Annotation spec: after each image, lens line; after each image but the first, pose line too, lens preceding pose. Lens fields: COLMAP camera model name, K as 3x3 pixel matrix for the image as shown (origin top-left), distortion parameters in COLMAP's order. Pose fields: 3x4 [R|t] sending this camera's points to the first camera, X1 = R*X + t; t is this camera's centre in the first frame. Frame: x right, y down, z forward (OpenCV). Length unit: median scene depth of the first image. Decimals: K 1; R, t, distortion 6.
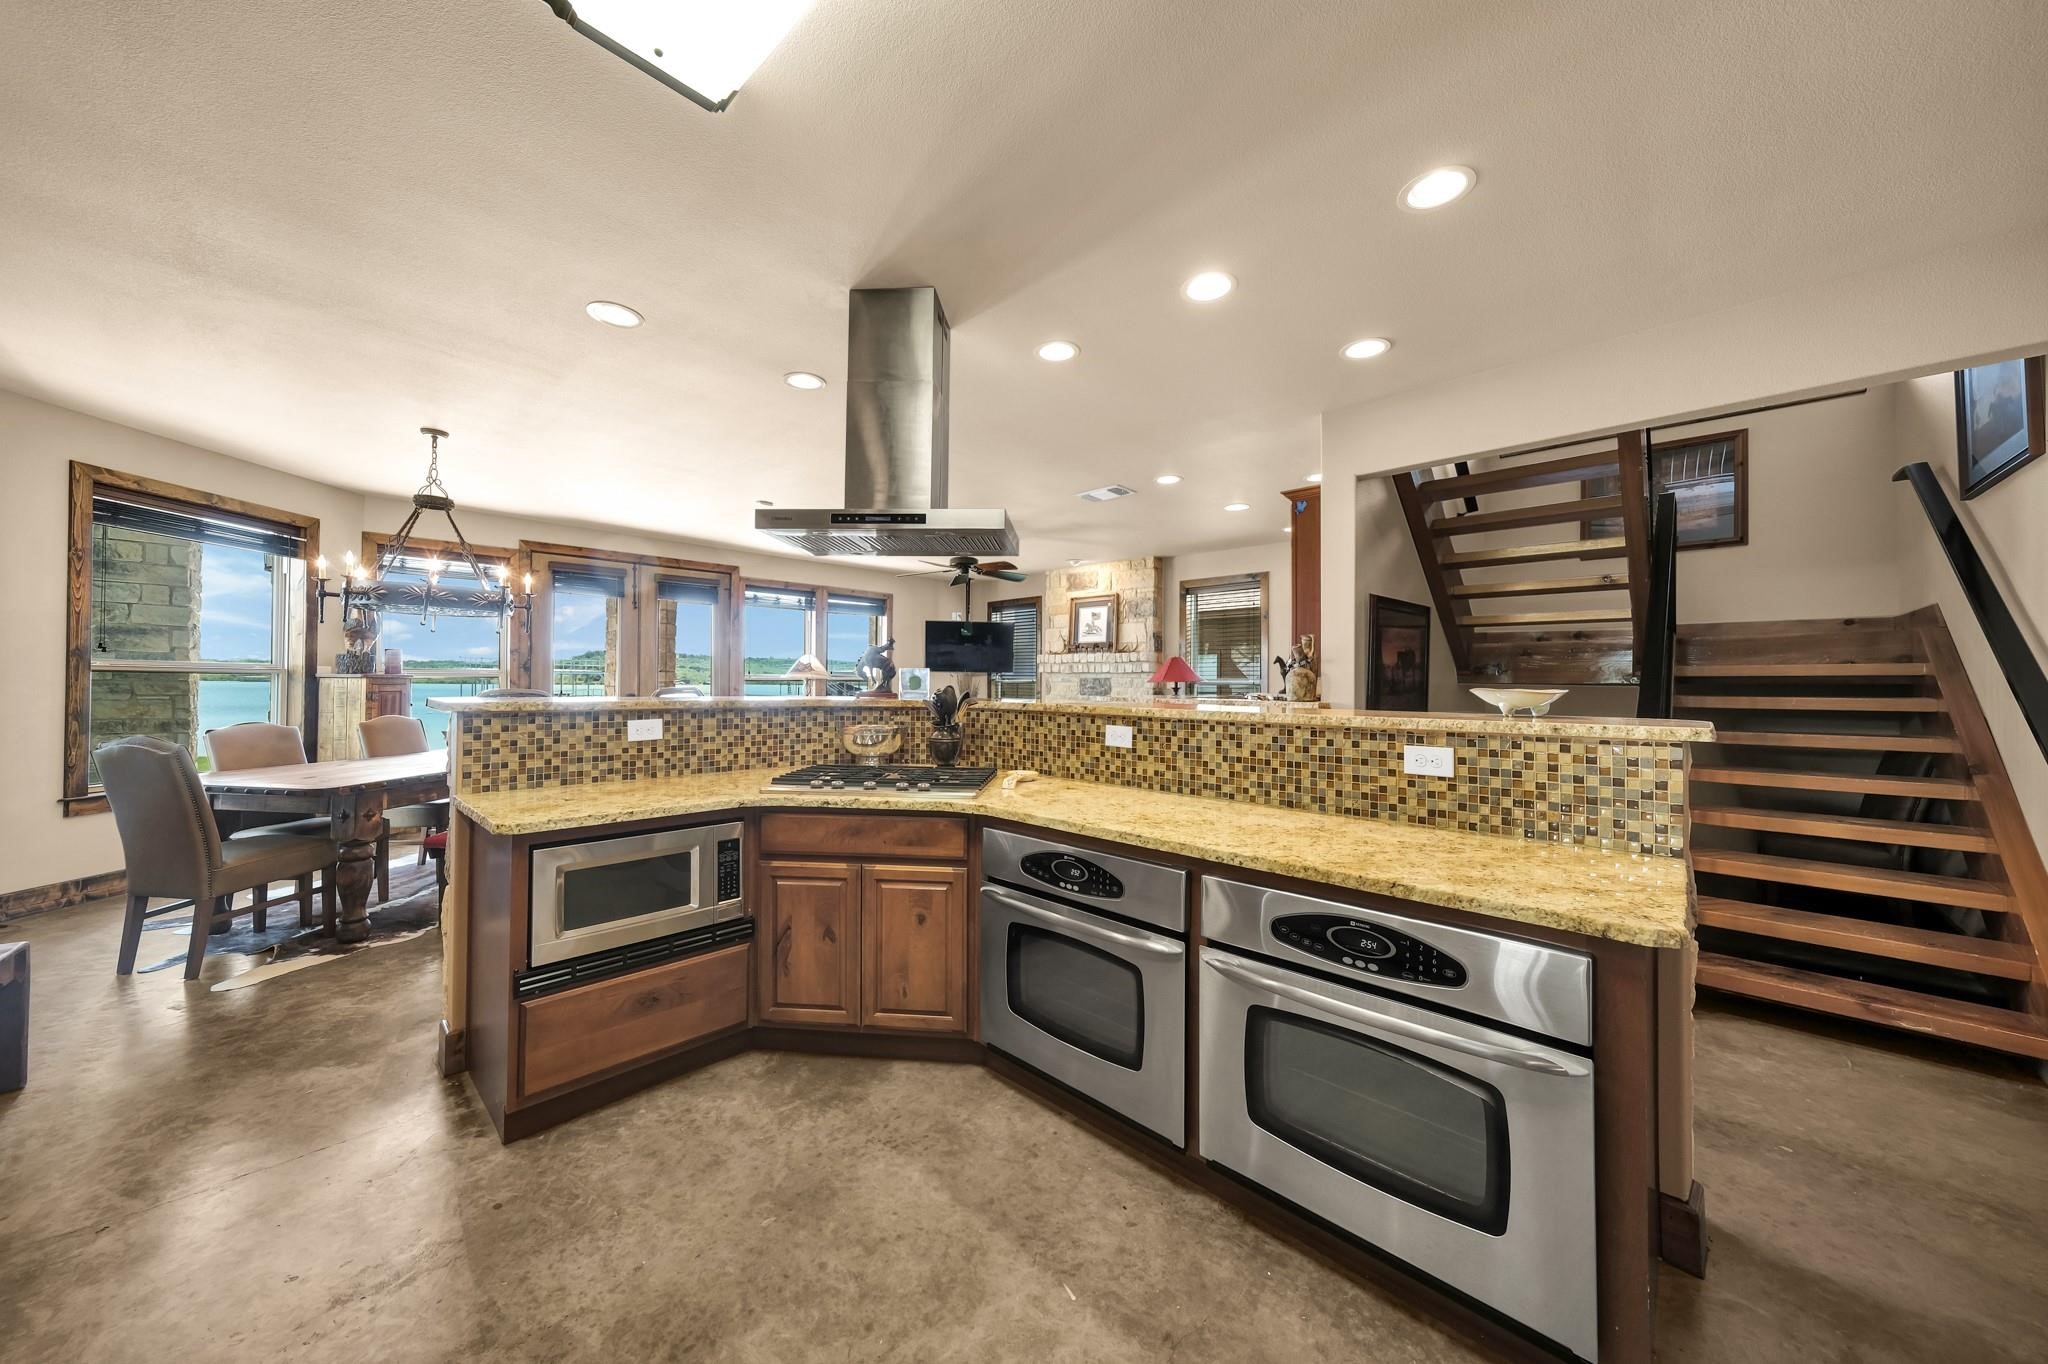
lens RADIAL K [[702.0, 0, 1019.9], [0, 702.0, 680.7], [0, 0, 1]] dist [-0.003429, 0.000024]
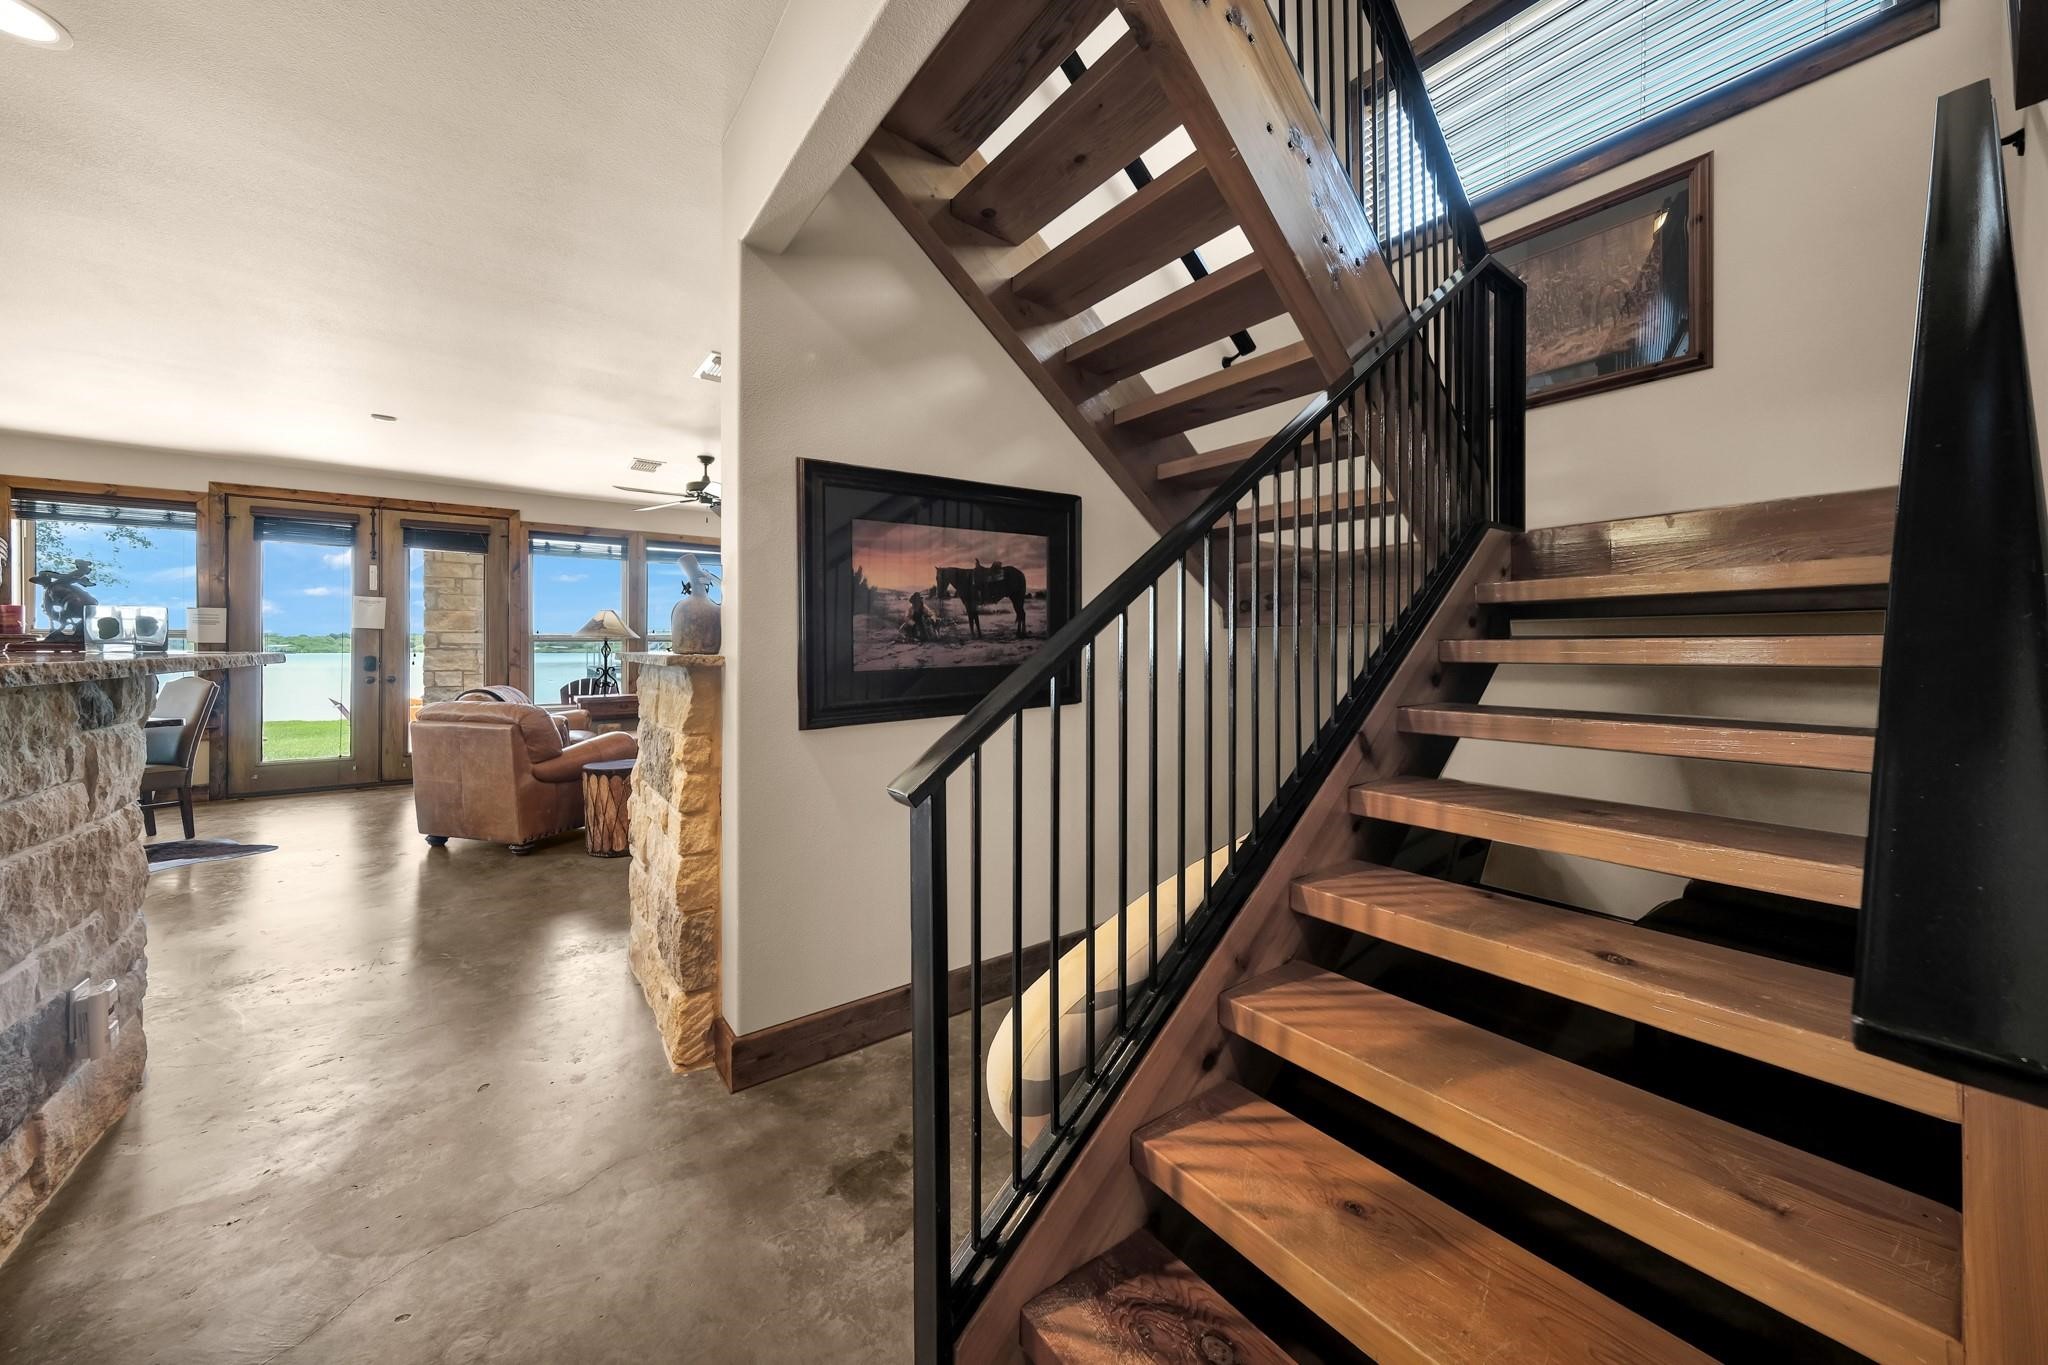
lens RADIAL K [[721.9, 0, 1022.7], [0, 721.9, 640.8], [0, 0, 1]] dist [-0.002377, 0.003356]
pose [[0.987651, -0.010960, -0.156285, 1.066890], [0.009301, 0.999892, -0.011343, 0.046342], [0.156392, 0.009749, 0.987647, 0.634101]]
